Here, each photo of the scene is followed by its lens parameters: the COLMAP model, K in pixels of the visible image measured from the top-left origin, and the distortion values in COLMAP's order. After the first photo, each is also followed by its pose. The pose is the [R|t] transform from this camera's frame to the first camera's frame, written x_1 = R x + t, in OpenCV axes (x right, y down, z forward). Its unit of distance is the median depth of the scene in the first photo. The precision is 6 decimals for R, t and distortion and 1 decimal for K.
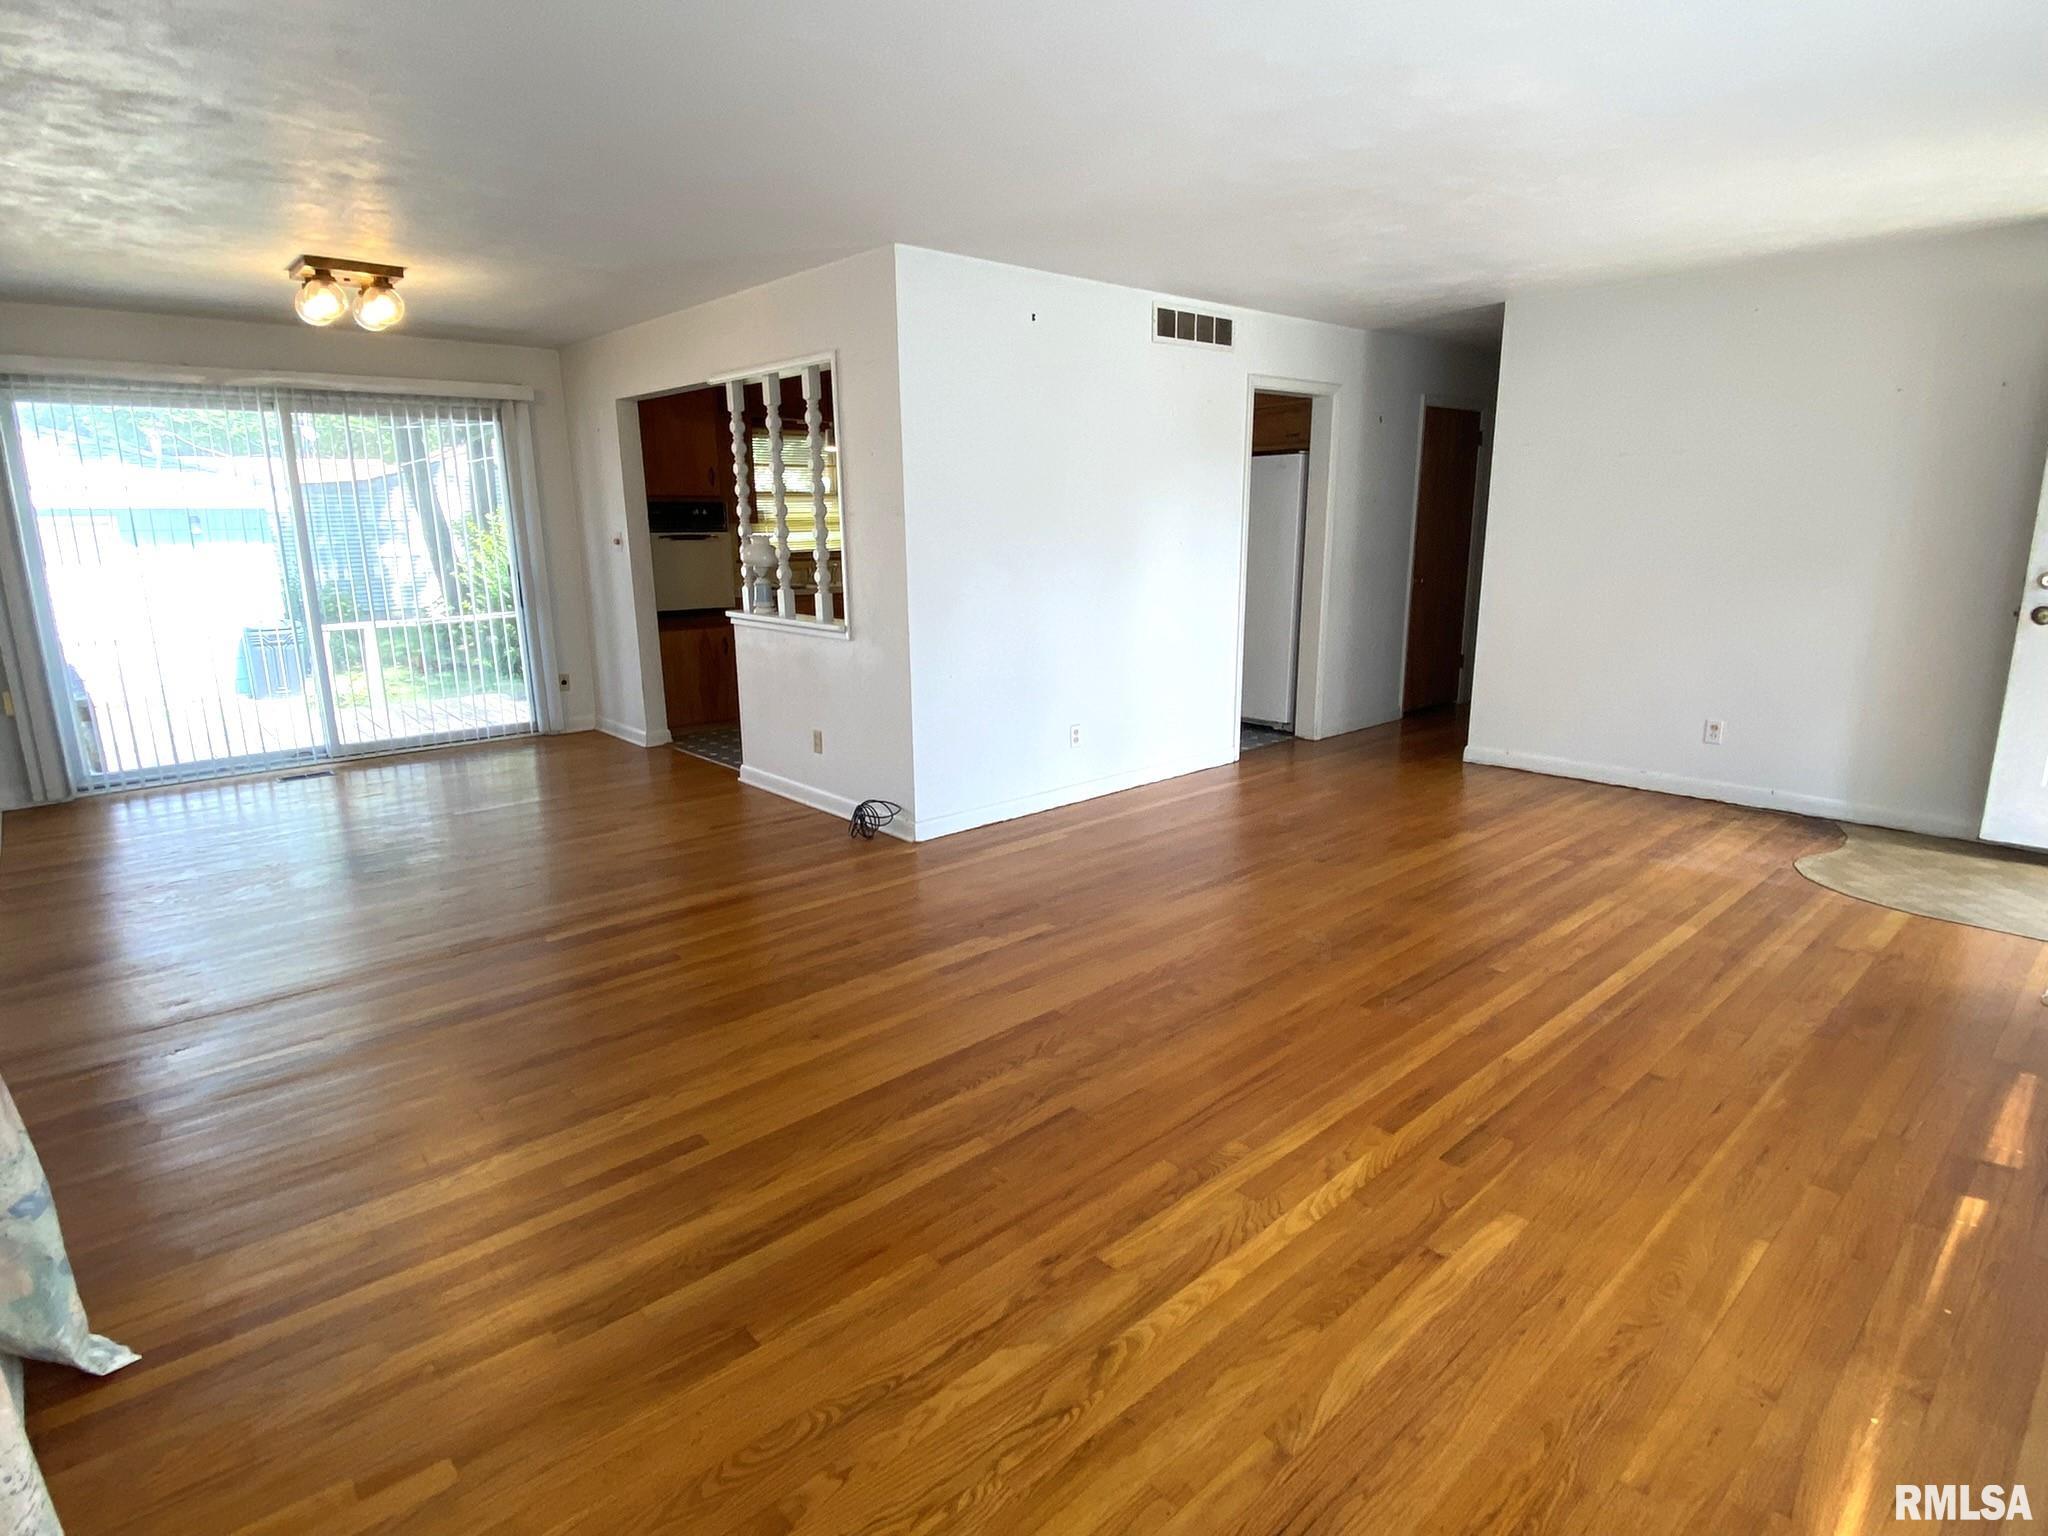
lens RADIAL K [[1091.7, 0, 1012.1], [0, 1091.7, 760.3], [0, 0, 1]] dist [0.018624, -0.011954]
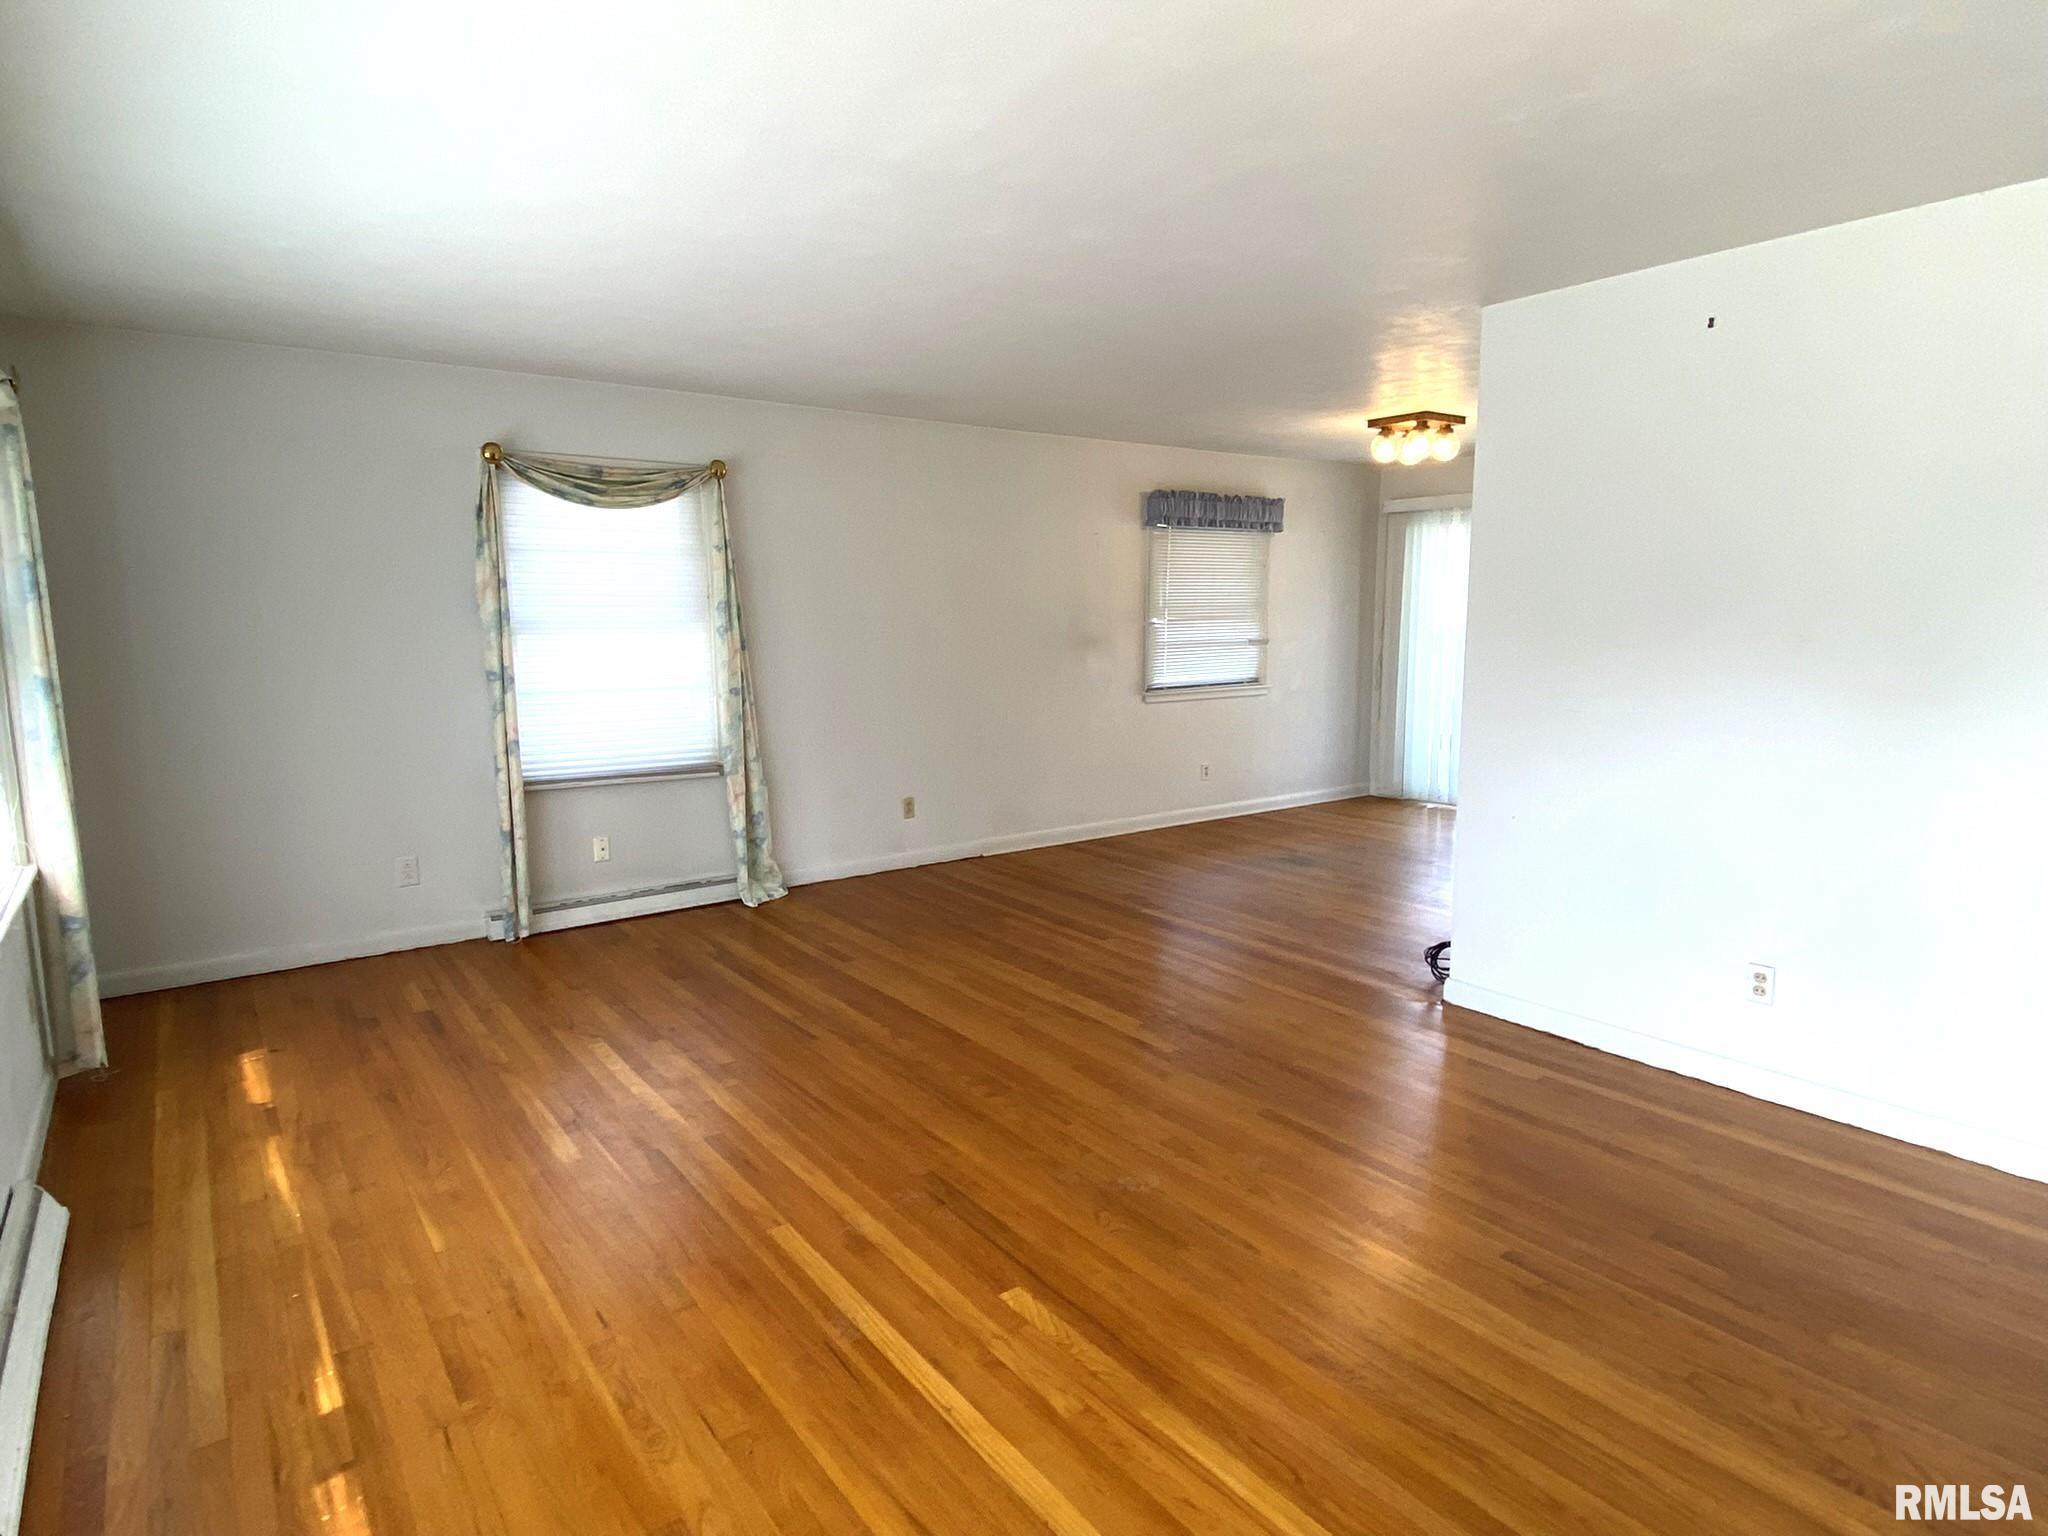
lens RADIAL K [[1174.4, 0, 1013.0], [0, 1174.4, 778.6], [0, 0, 1]] dist [-0.013982, -0.012197]
pose [[-0.116758, 0.144784, -0.982550, 1.321798], [-0.219747, 0.961030, 0.167725, -0.272818], [0.968545, 0.235496, -0.080392, 1.194082]]
